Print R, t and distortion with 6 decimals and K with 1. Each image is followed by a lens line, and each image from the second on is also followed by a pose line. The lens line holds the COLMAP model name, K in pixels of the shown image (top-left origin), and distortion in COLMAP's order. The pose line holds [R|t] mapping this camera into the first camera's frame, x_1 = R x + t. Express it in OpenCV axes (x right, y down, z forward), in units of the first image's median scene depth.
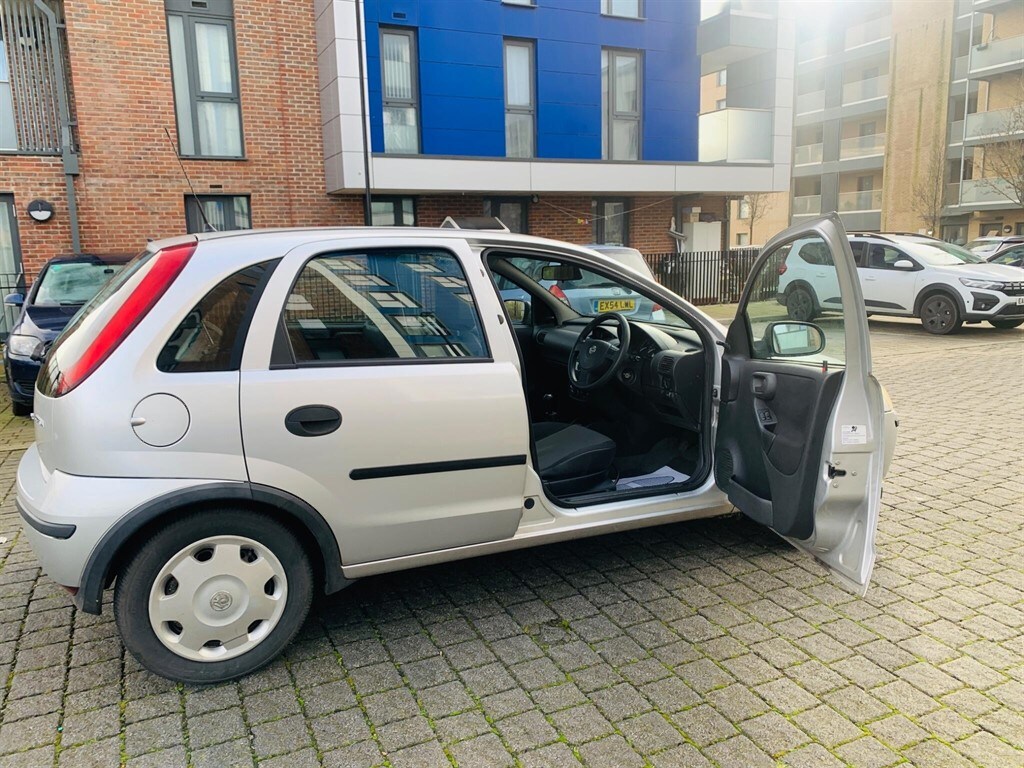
lens RADIAL K [[788.0, 0, 522.8], [0, 788.0, 374.8], [0, 0, 1]] dist [0.026989, -0.027444]
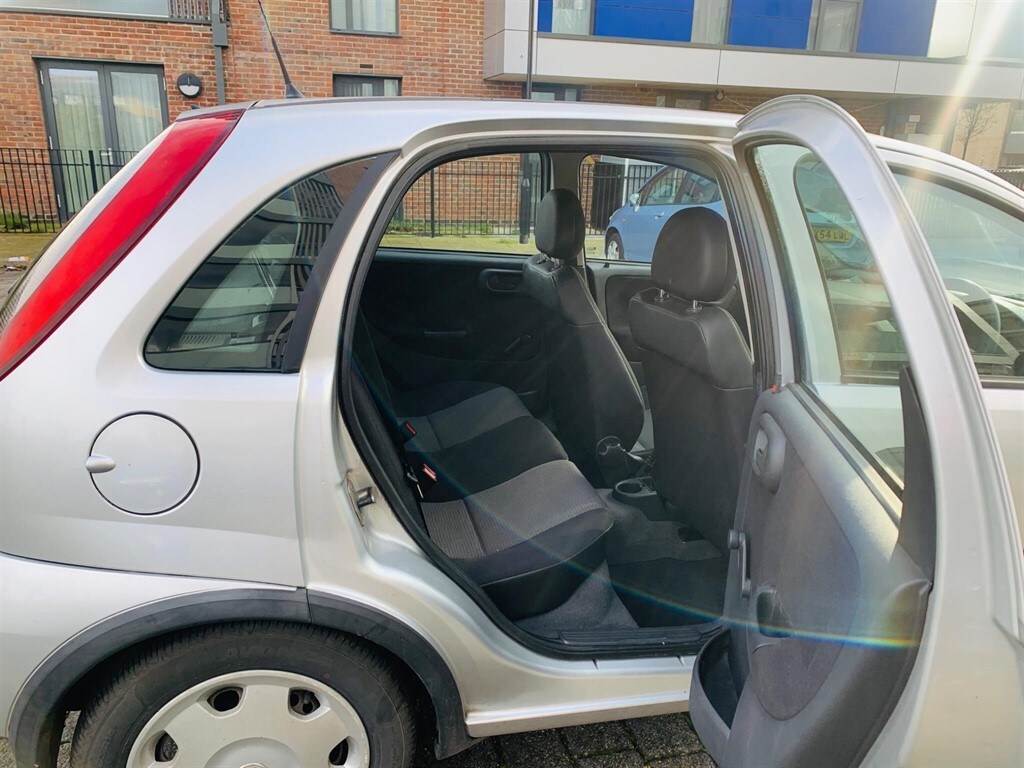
lens RADIAL K [[787.1, 0, 508.8], [0, 787.1, 386.6], [0, 0, 1]] dist [0.043196, -0.052899]
pose [[0.978111, 0.108920, -0.177298, -0.026103], [-0.084567, 0.986596, 0.139561, -0.015615], [0.190123, -0.121513, 0.974212, 0.101696]]
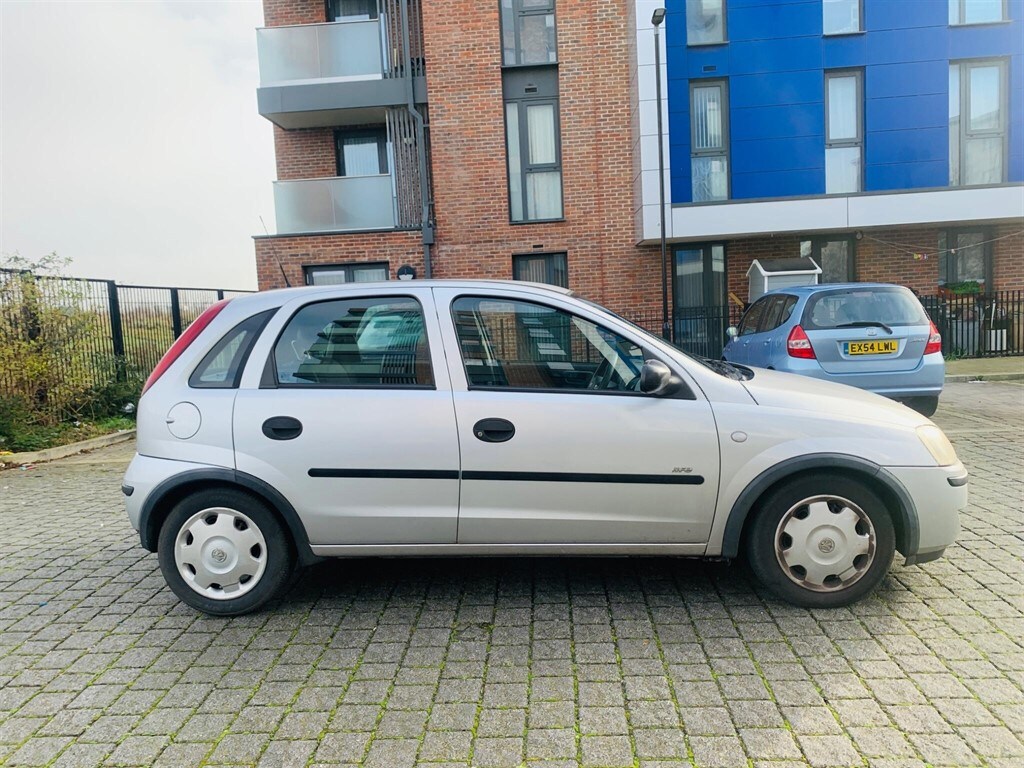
lens RADIAL K [[787.1, 0, 508.8], [0, 787.1, 386.6], [0, 0, 1]] dist [0.043196, -0.052899]
pose [[0.872307, 0.025119, -0.488314, 0.140285], [-0.047405, 0.998320, -0.033329, 0.002931], [0.486656, 0.052221, 0.872031, 0.005650]]
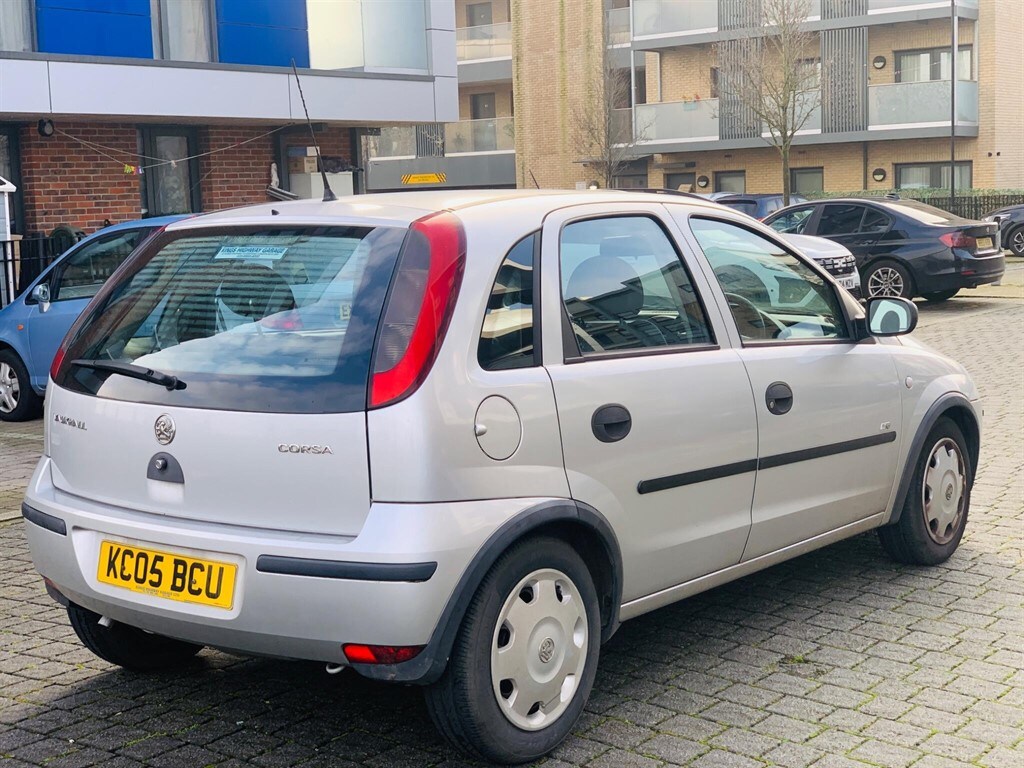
lens RADIAL K [[1531.7, 0, 517.0], [0, 1531.7, 382.6], [0, 0, 1]] dist [0.179926, -0.640795]
pose [[0.895303, -0.062936, 0.440990, -0.211047], [0.086267, 0.995724, -0.033036, 0.011987], [-0.437025, 0.067620, 0.896904, -0.081784]]
